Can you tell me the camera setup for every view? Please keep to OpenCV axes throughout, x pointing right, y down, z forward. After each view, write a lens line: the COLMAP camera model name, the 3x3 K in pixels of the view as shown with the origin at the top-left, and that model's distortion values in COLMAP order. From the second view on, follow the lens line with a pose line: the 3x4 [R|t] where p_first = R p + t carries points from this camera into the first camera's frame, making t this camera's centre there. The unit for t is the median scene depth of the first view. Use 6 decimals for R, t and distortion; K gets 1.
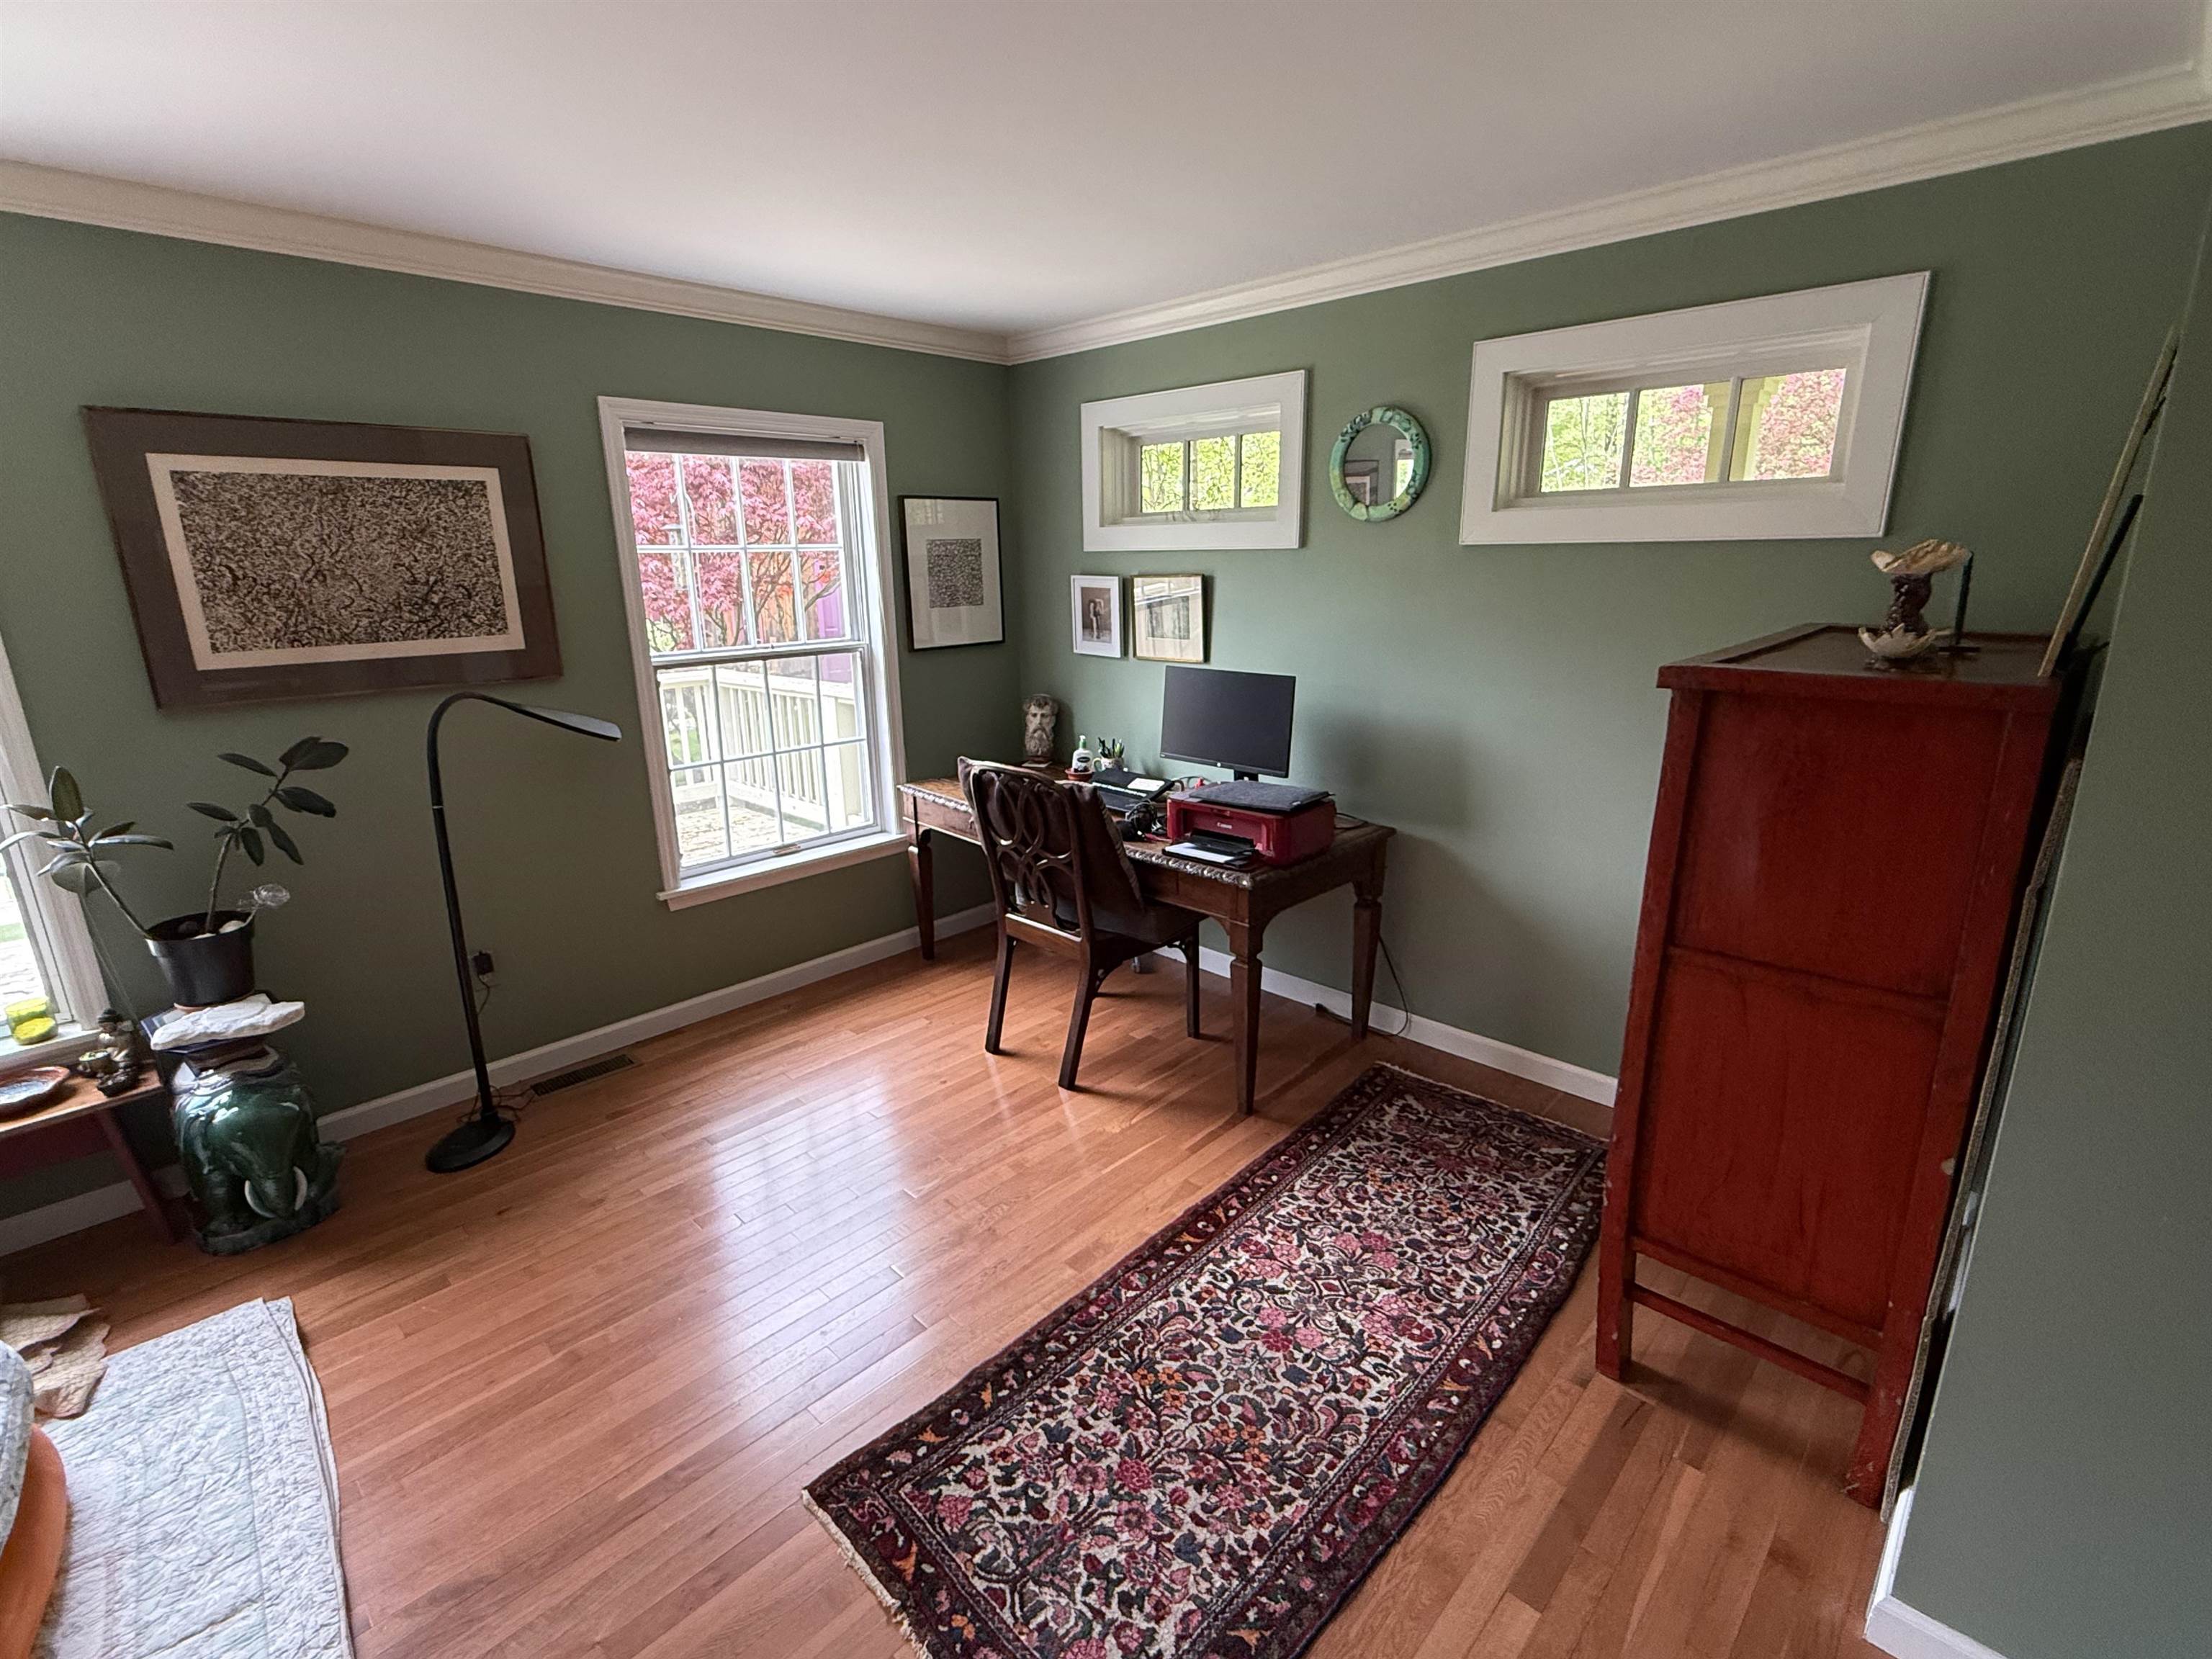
lens RADIAL K [[1020.5, 0, 1104.4], [0, 1020.5, 815.4], [0, 0, 1]] dist [0.002536, -0.000143]
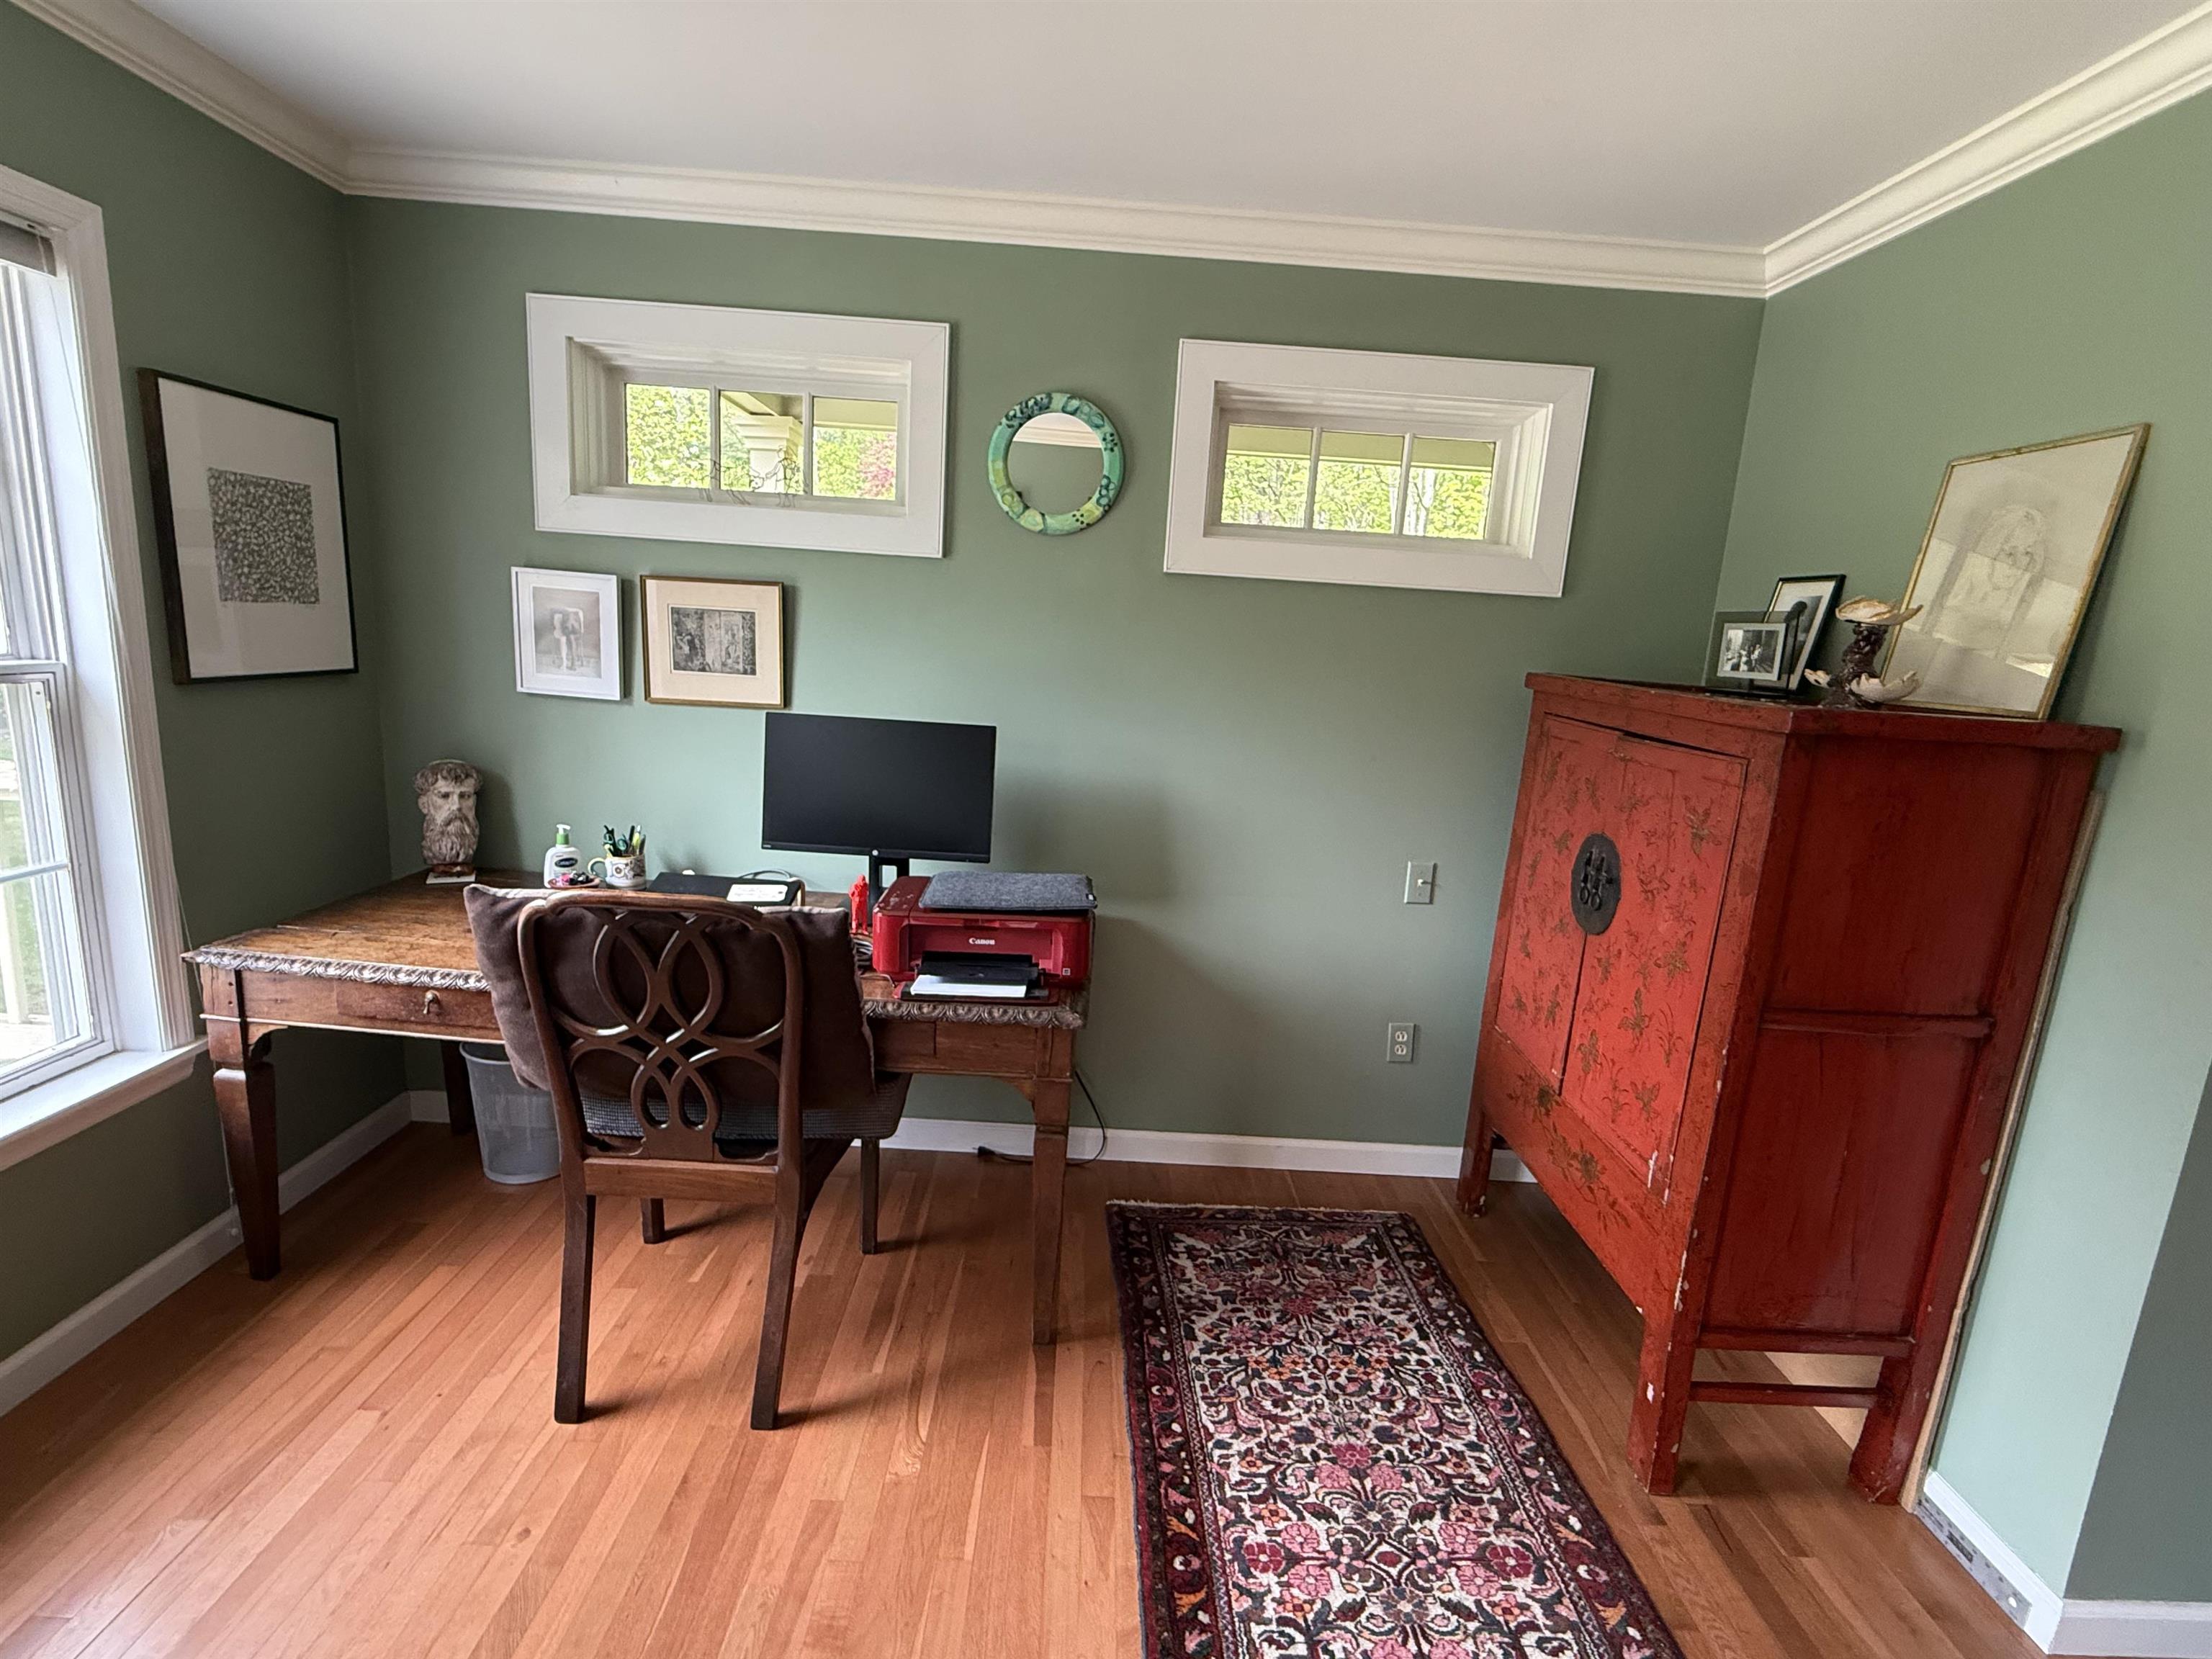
lens RADIAL K [[1020.5, 0, 1104.4], [0, 1020.5, 815.4], [0, 0, 1]] dist [0.002536, -0.000143]
pose [[0.710644, -0.068780, 0.700182, -0.278458], [0.103179, 0.994638, -0.007016, -0.056653], [-0.695945, 0.077230, 0.713930, 0.408662]]
